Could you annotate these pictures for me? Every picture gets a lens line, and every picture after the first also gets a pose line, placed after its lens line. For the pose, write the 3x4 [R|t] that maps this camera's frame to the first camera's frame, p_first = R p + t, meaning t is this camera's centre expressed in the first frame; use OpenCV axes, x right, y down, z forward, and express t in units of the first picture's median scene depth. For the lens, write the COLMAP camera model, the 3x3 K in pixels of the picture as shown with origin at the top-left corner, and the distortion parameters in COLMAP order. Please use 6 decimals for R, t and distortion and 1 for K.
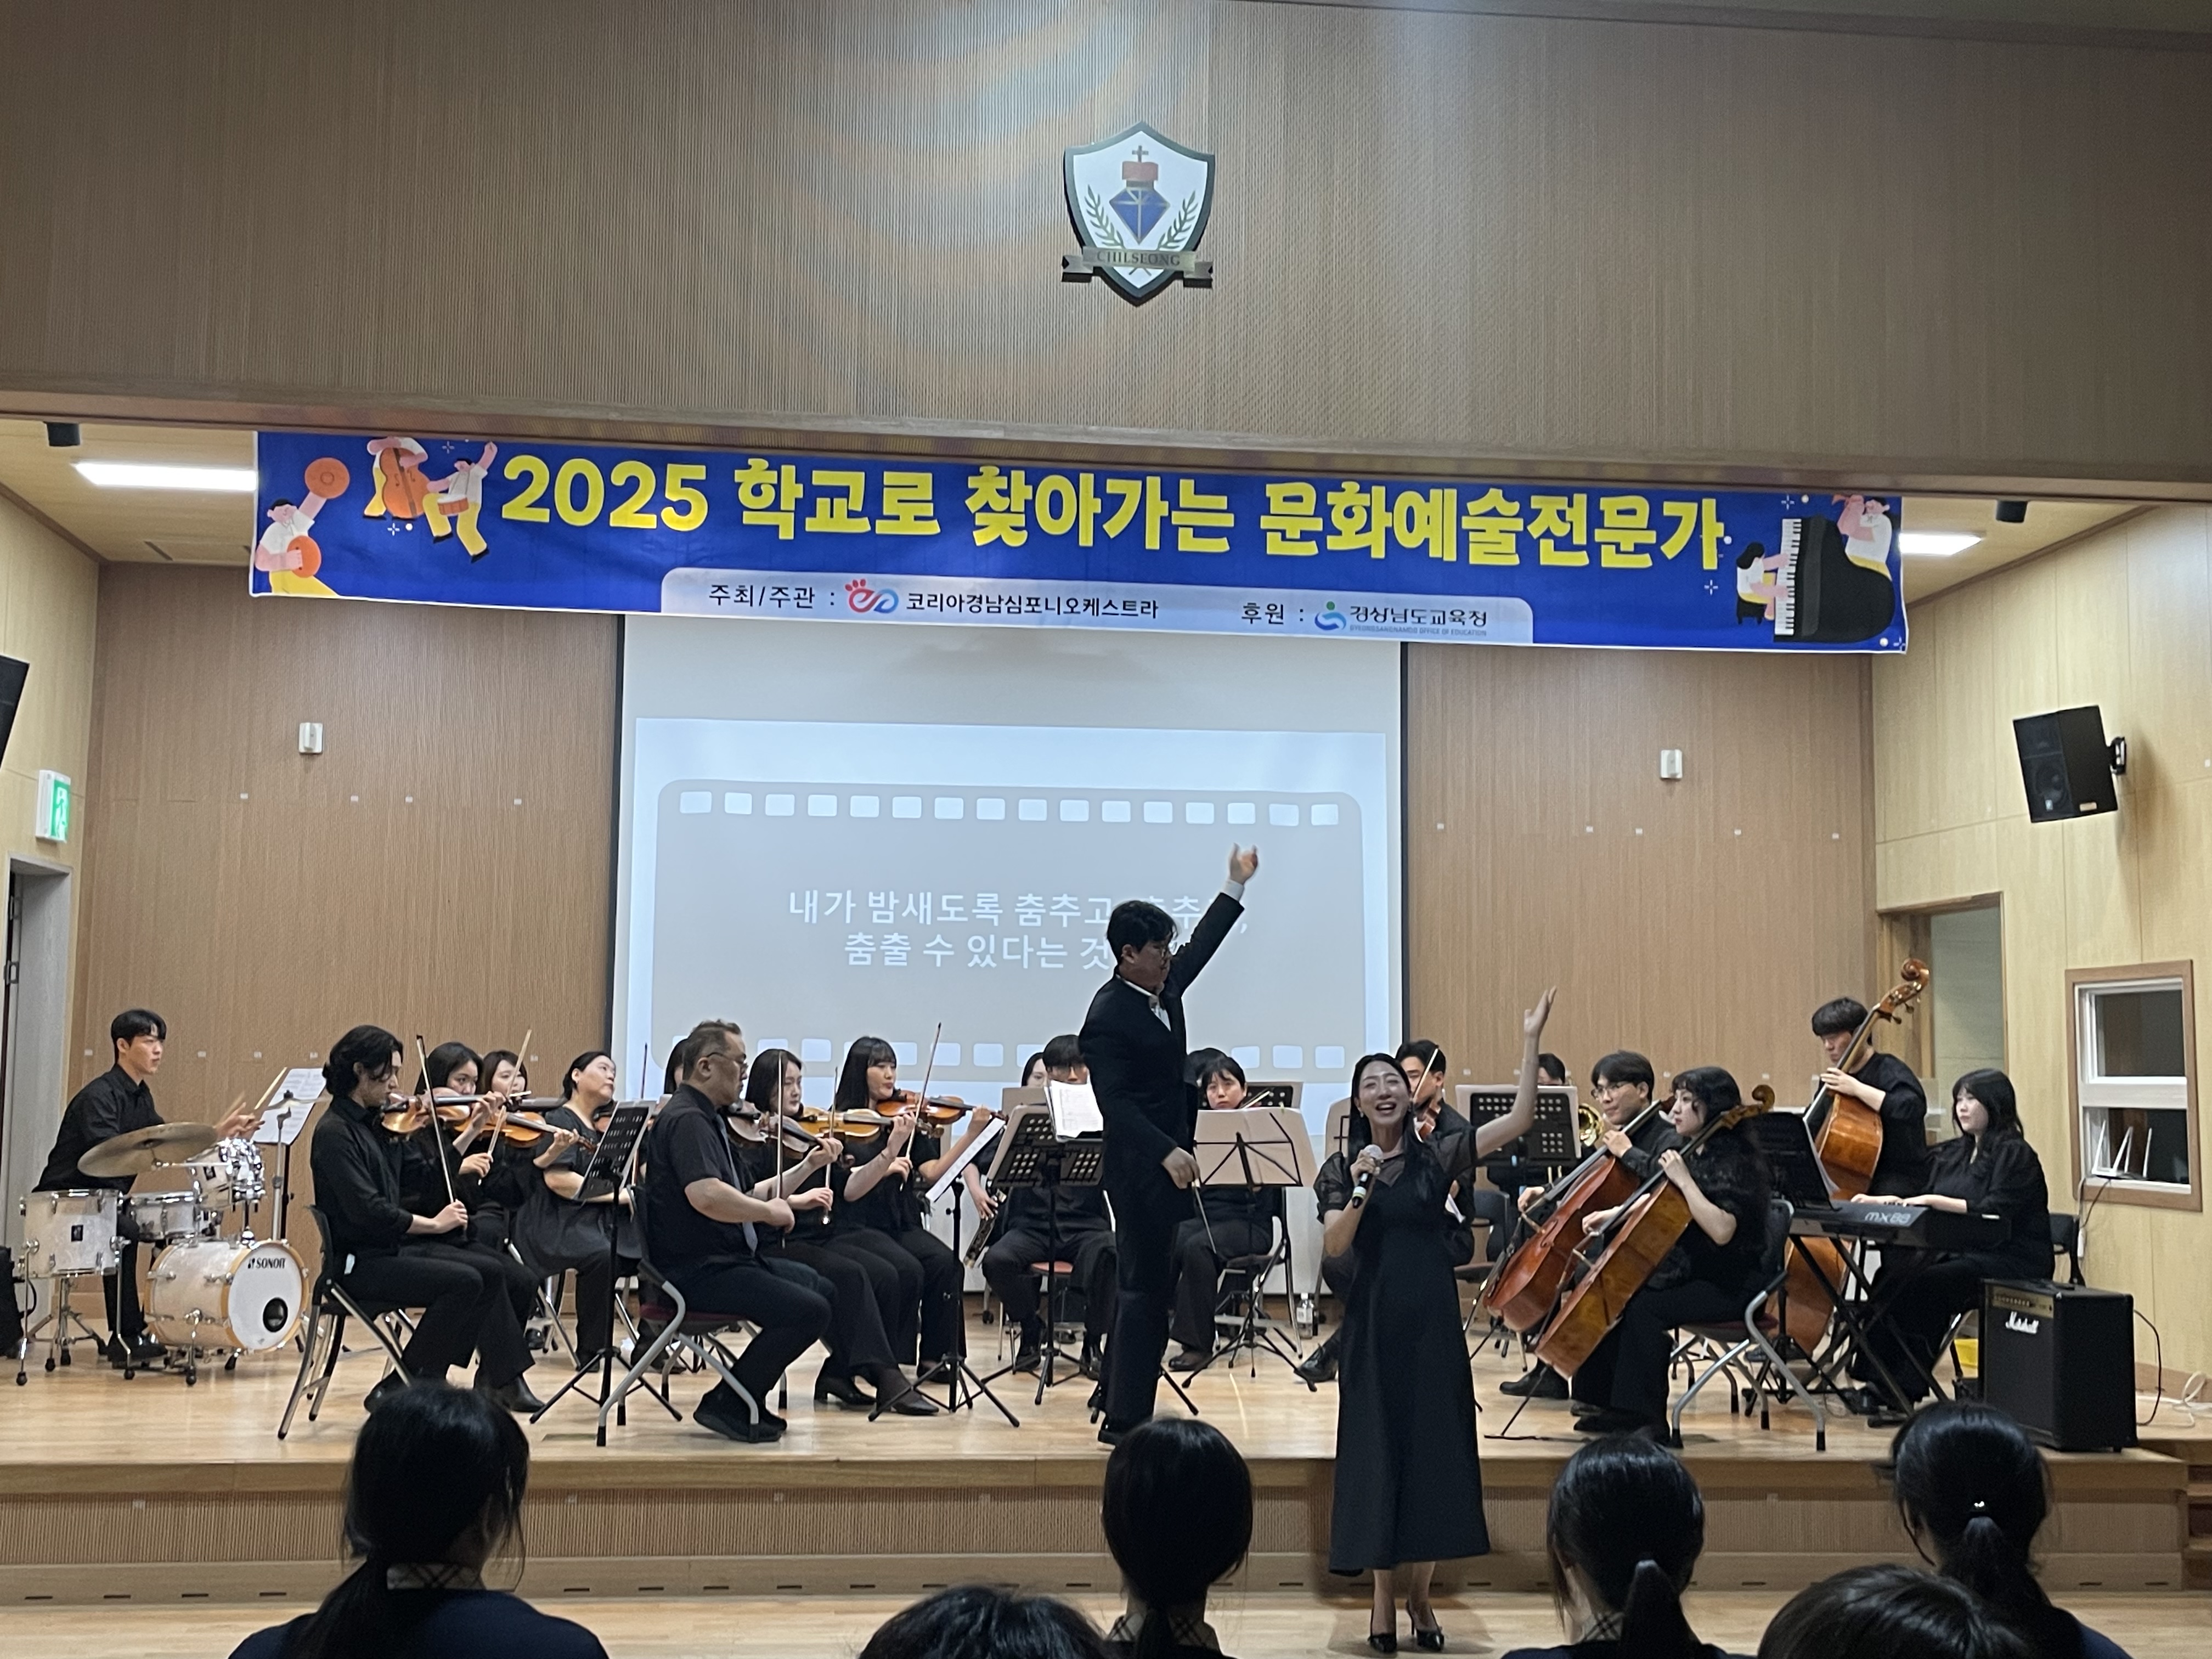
lens RADIAL K [[2463.2, 0, 1107.3], [0, 2463.2, 825.5], [0, 0, 1]] dist [0.054504, 0.000000]
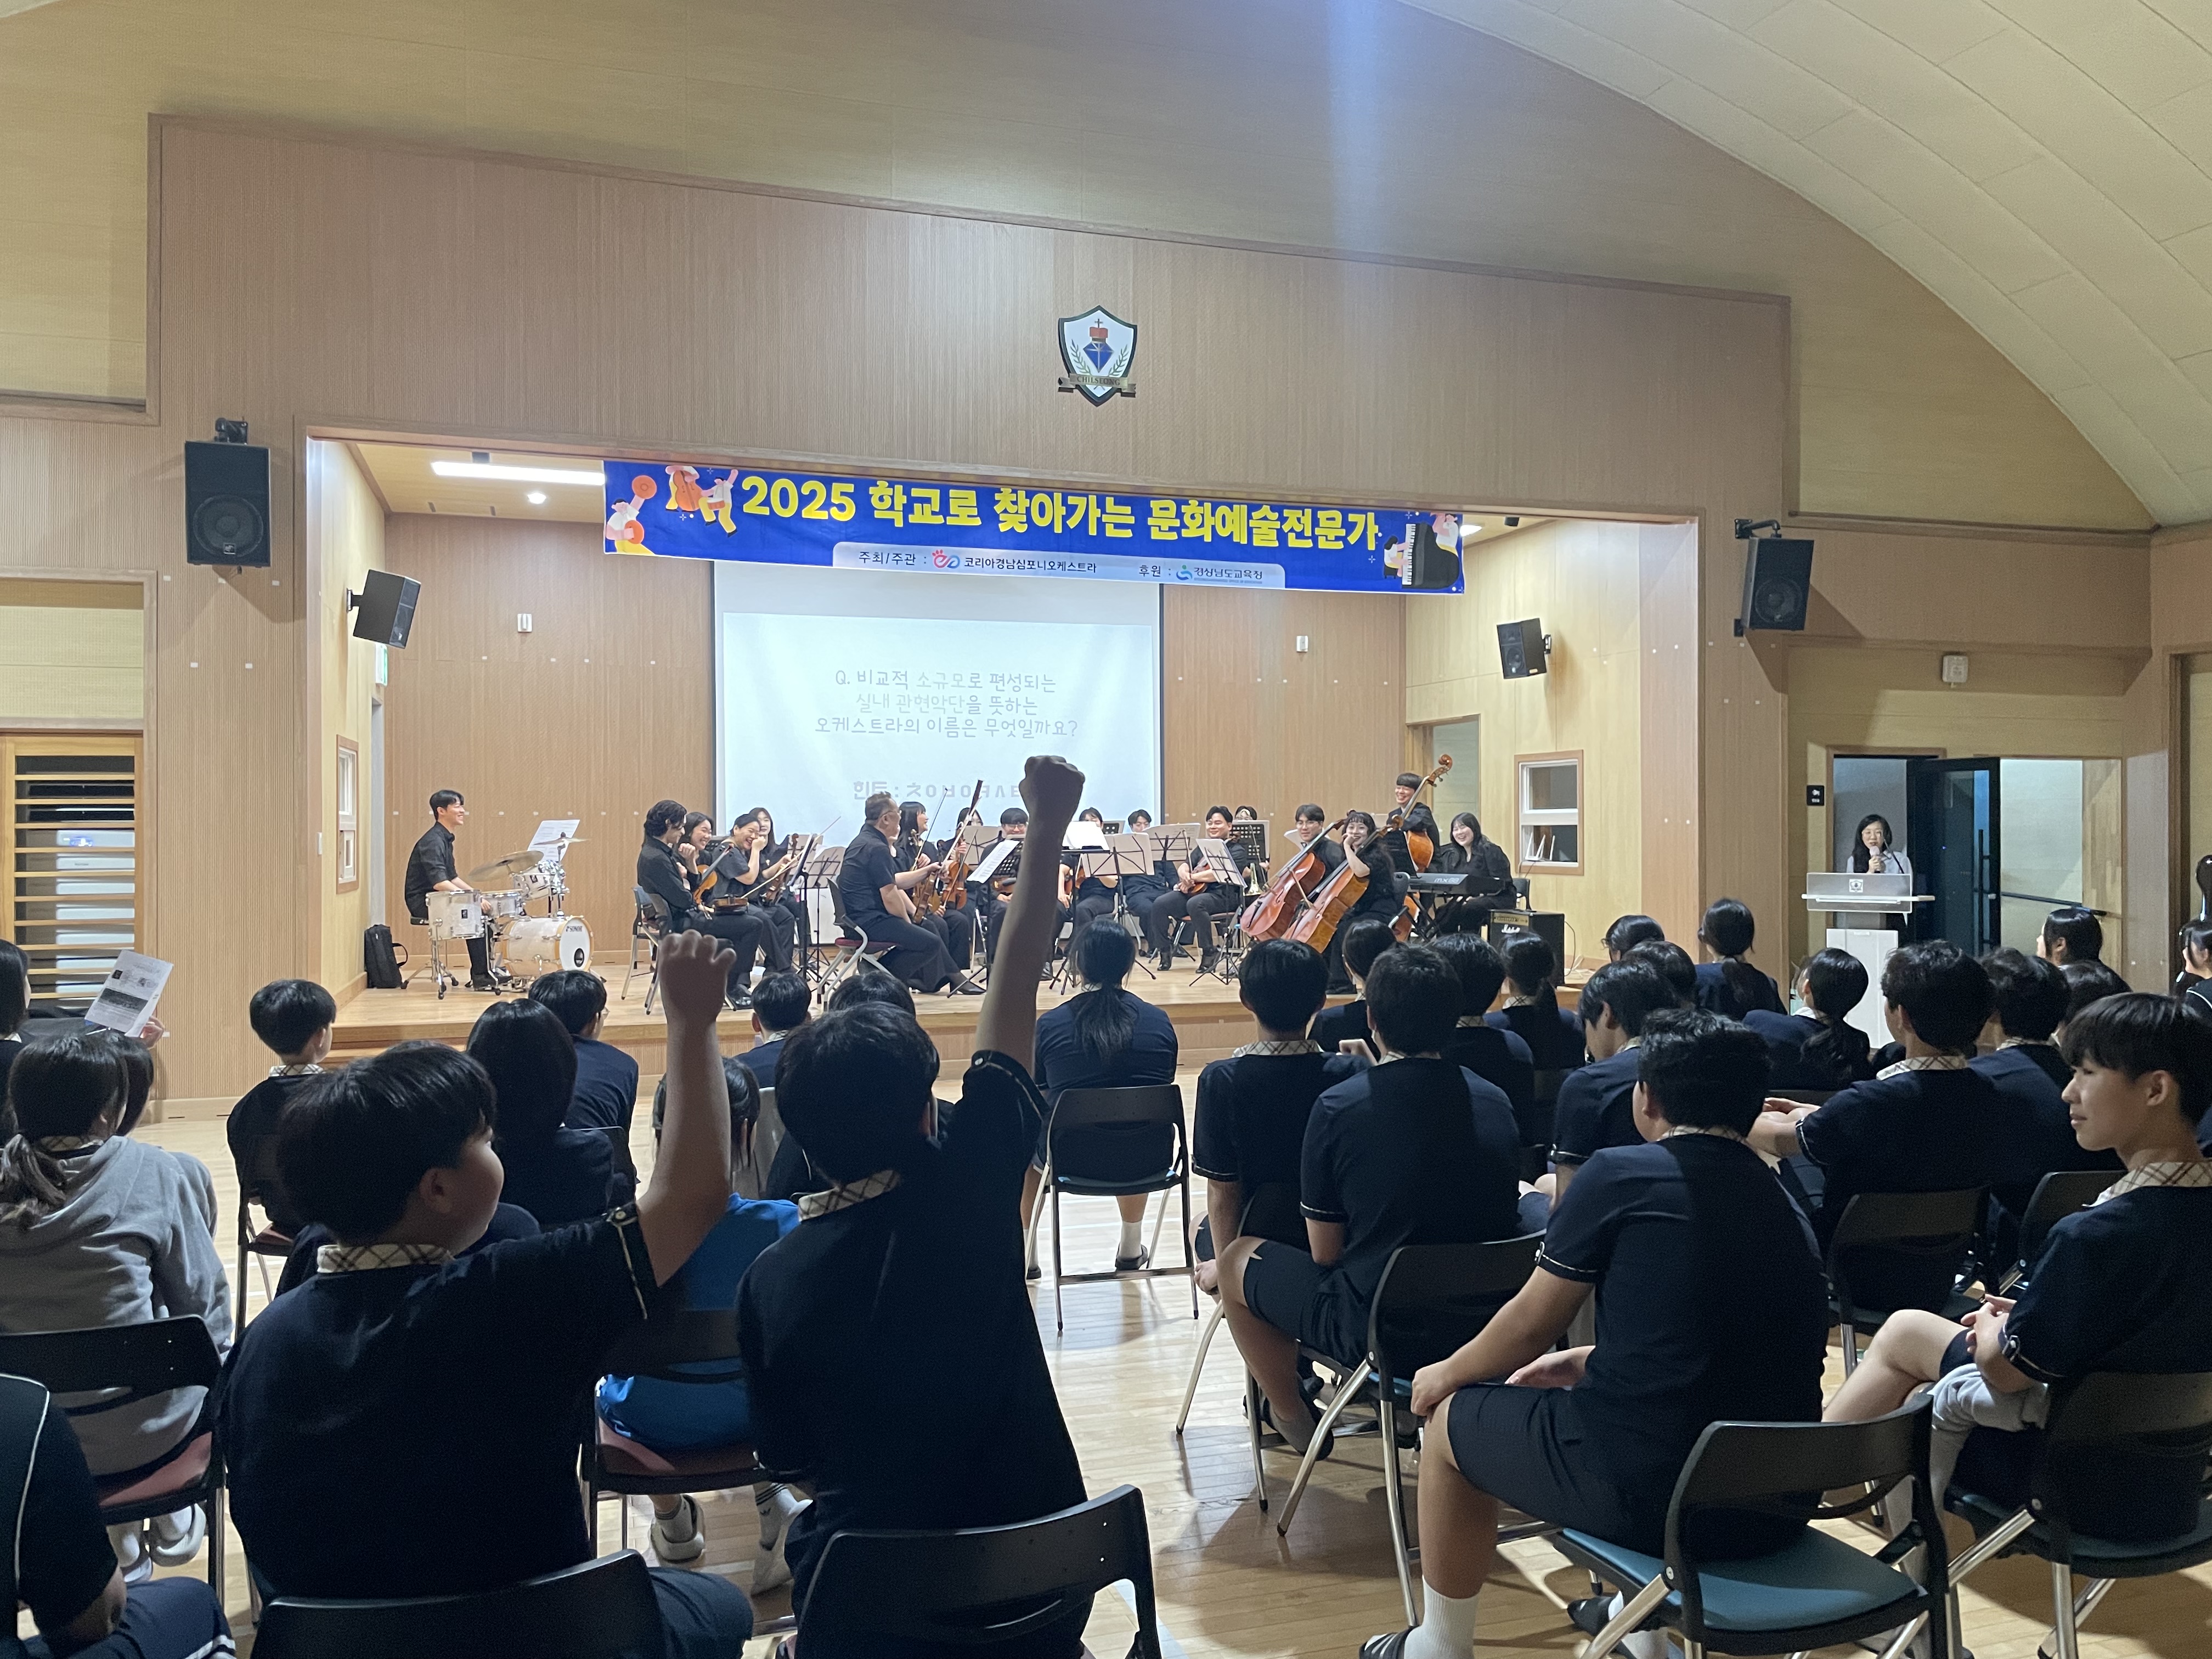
lens RADIAL K [[1669.1, 0, 1104.3], [0, 1669.1, 828.8], [0, 0, 1]] dist [0.054838, 0.001173]
pose [[0.980108, -0.016163, 0.197806, -0.225582], [-0.004195, 0.994768, 0.102070, -0.019977], [-0.198421, -0.100869, 0.974913, -0.257406]]
